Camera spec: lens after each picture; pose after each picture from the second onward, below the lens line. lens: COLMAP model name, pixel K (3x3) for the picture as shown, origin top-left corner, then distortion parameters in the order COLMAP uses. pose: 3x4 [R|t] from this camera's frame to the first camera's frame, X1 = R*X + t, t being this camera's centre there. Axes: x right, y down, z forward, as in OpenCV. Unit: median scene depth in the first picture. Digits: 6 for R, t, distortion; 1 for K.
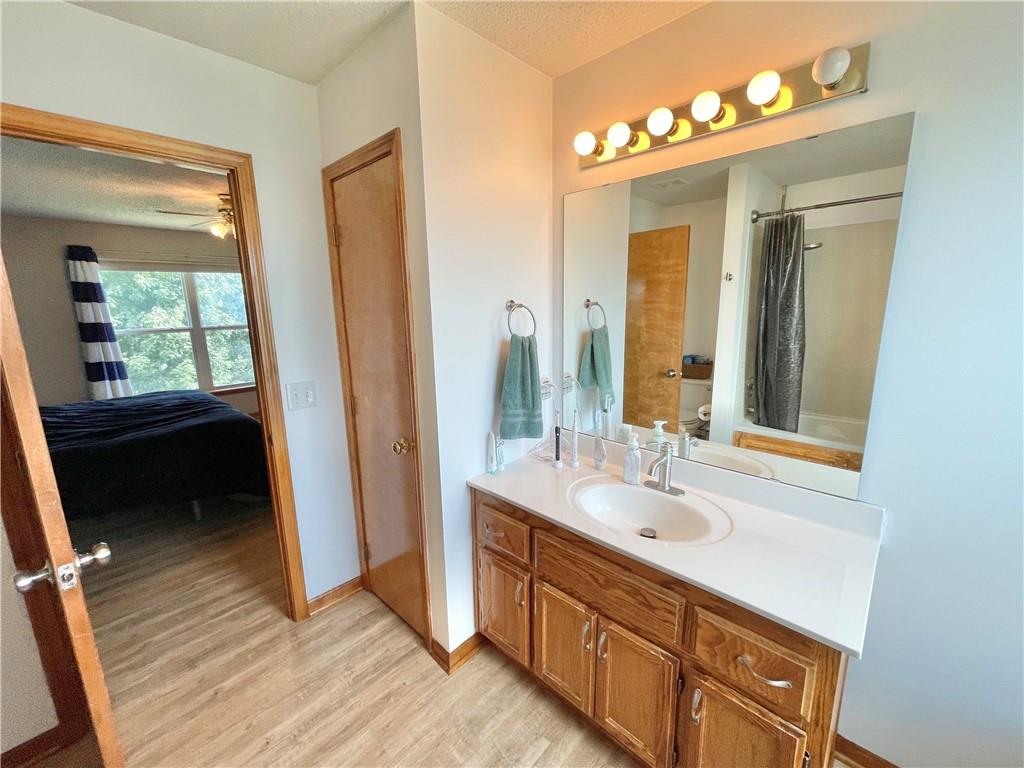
lens RADIAL K [[413.8, 0, 514.5], [0, 413.8, 383.9], [0, 0, 1]] dist [-0.002401, -0.000403]
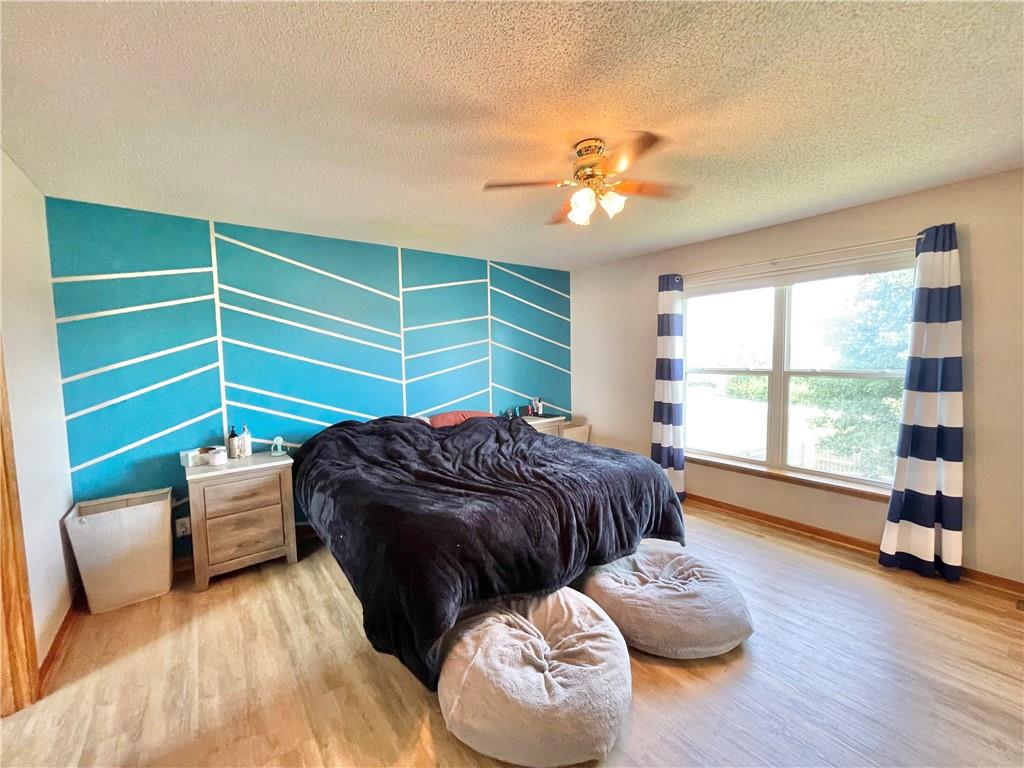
lens RADIAL K [[413.8, 0, 514.5], [0, 413.8, 383.9], [0, 0, 1]] dist [-0.002401, -0.000403]
pose [[-0.150553, 0.090857, -0.984418, -0.074368], [-0.163416, 0.979782, 0.115421, -0.140161], [0.975002, 0.178247, -0.132661, 0.787357]]
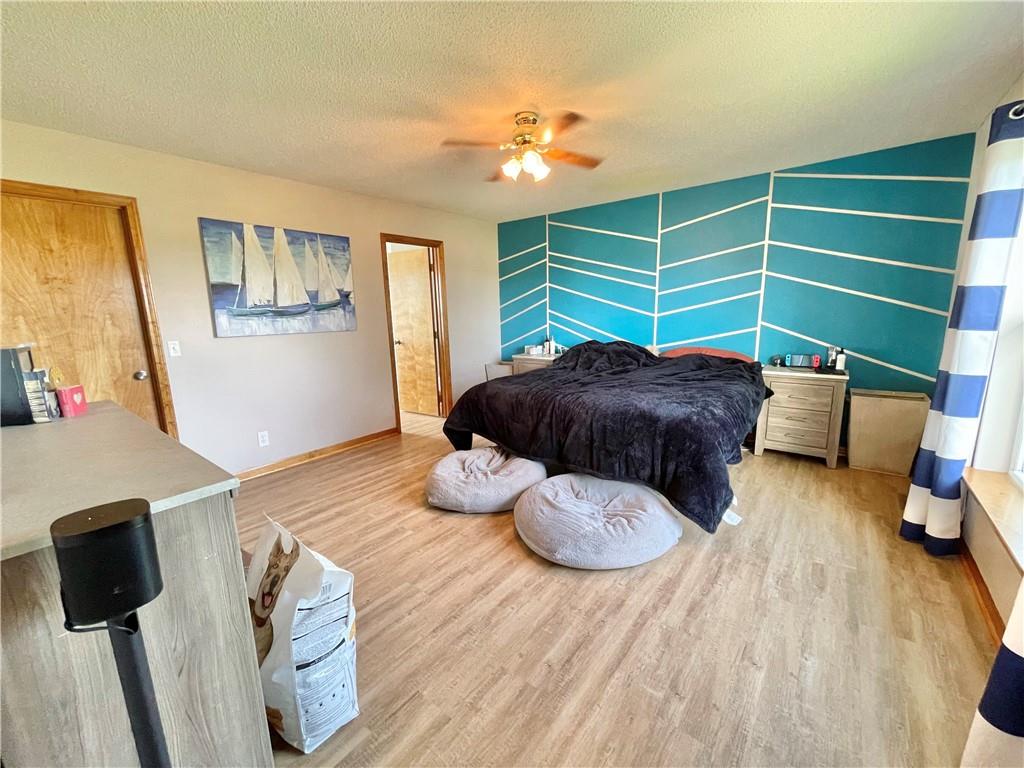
lens RADIAL K [[413.8, 0, 514.5], [0, 413.8, 383.9], [0, 0, 1]] dist [-0.002401, -0.000403]
pose [[-0.994867, 0.055527, -0.084598, -0.454892], [0.021201, 0.931825, 0.362287, -0.218048], [0.098947, 0.358634, -0.928219, 1.381509]]
